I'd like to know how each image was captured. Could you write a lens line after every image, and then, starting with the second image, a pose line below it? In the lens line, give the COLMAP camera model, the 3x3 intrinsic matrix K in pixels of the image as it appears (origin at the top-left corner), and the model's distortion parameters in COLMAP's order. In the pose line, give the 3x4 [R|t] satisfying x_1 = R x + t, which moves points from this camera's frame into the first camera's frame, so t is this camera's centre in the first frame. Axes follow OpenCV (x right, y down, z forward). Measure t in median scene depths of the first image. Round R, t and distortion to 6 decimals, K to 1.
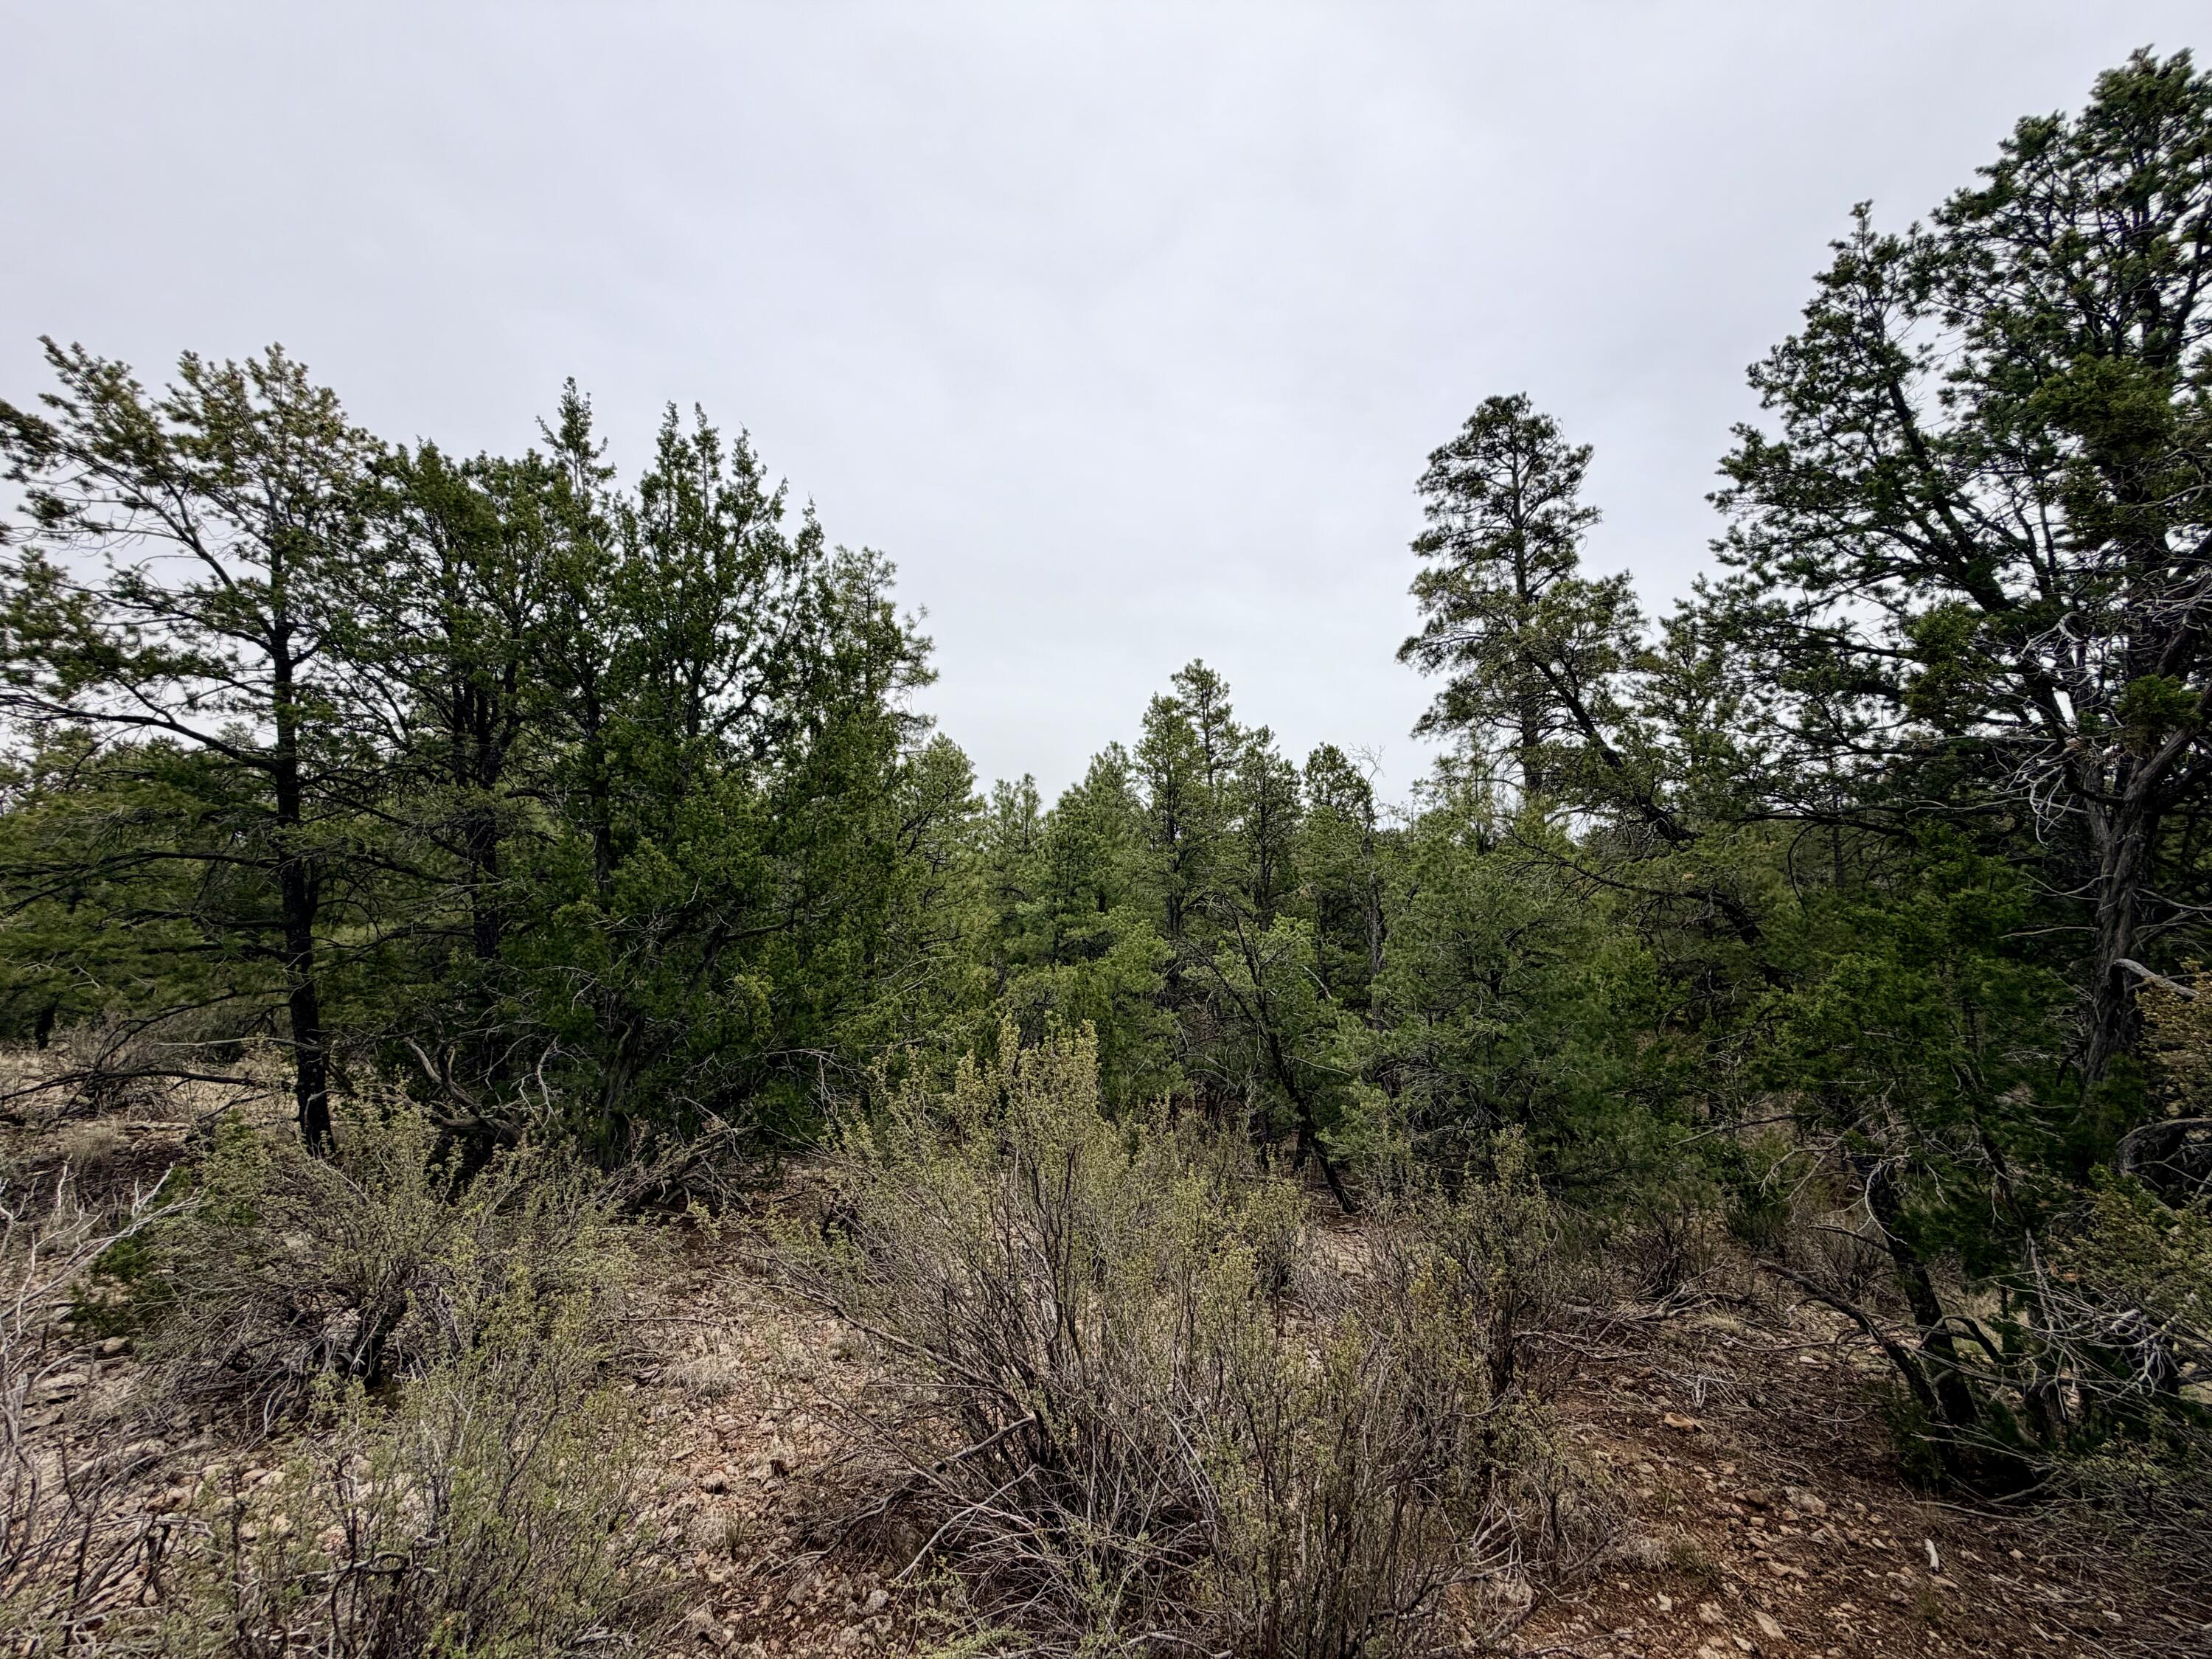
lens RADIAL K [[901.7, 0, 1101.3], [0, 901.7, 823.7], [0, 0, 1]] dist [-0.000235, 0.000757]
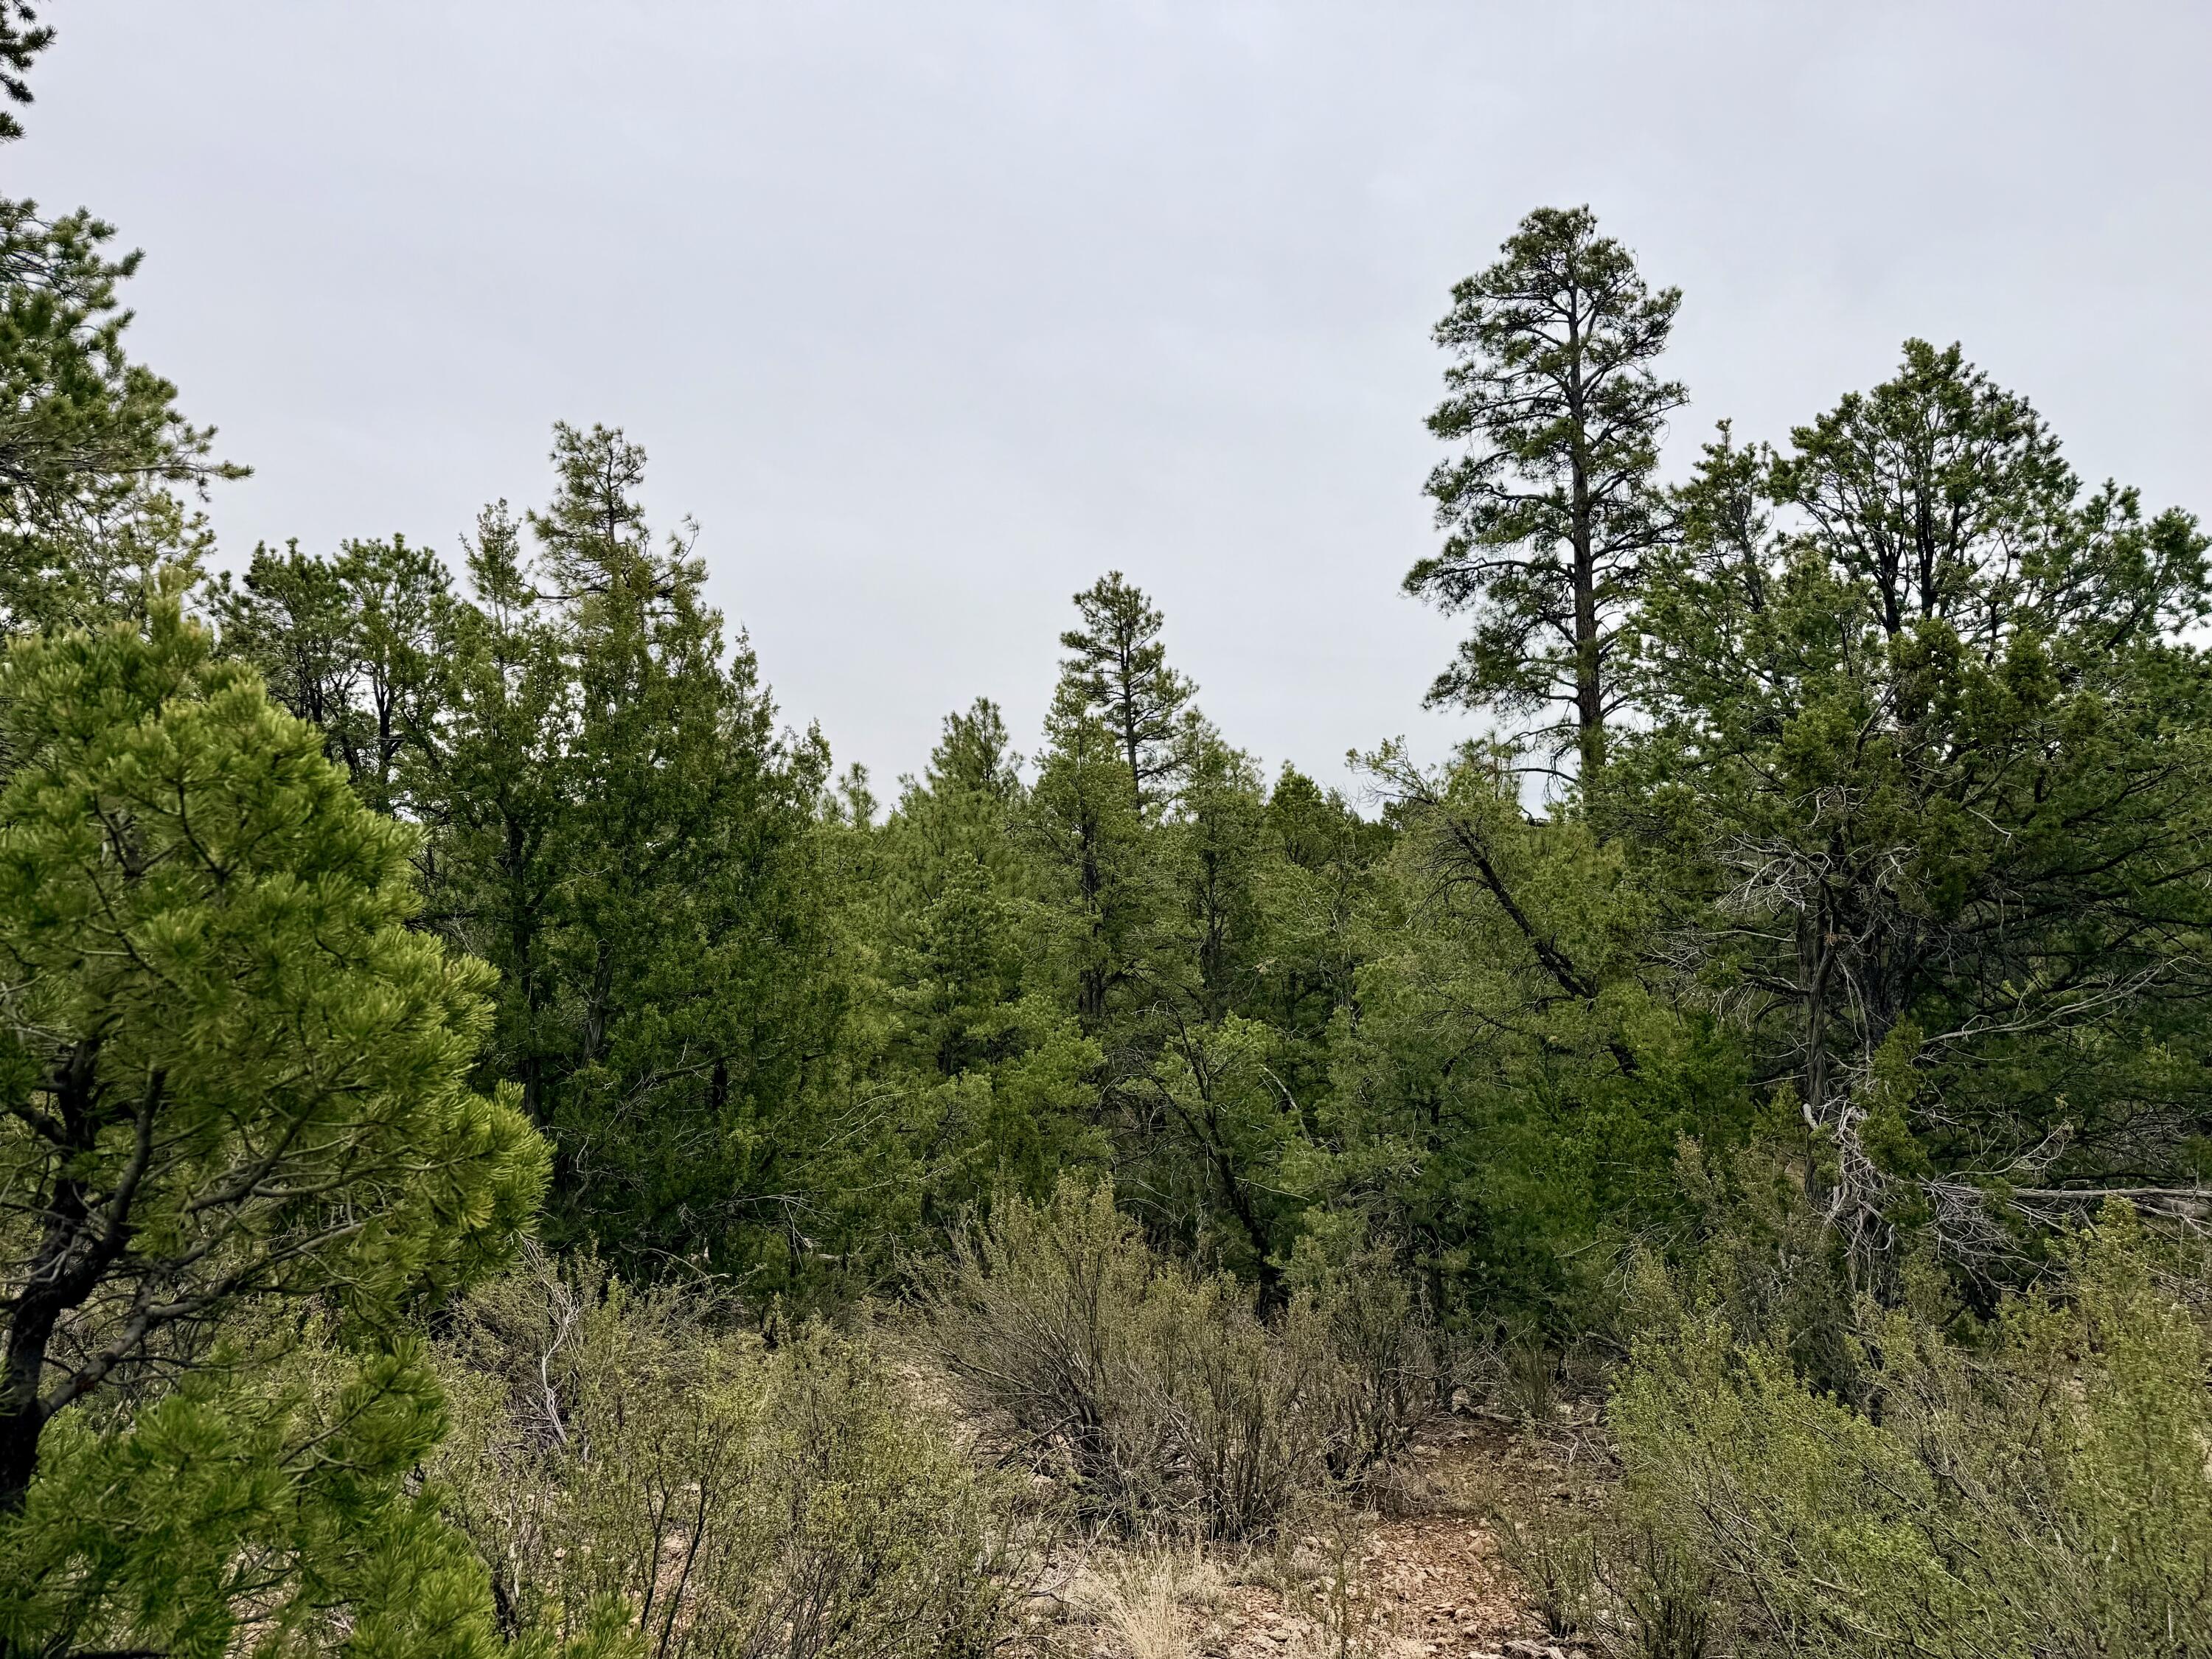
lens RADIAL K [[1543.6, 0, 1118.8], [0, 1543.6, 778.8], [0, 0, 1]] dist [0.096689, -0.001423]
pose [[0.993183, -0.002371, 0.116541, -0.025825], [0.002647, 0.999994, -0.002218, -0.038866], [-0.116535, 0.002512, 0.993183, -0.146658]]
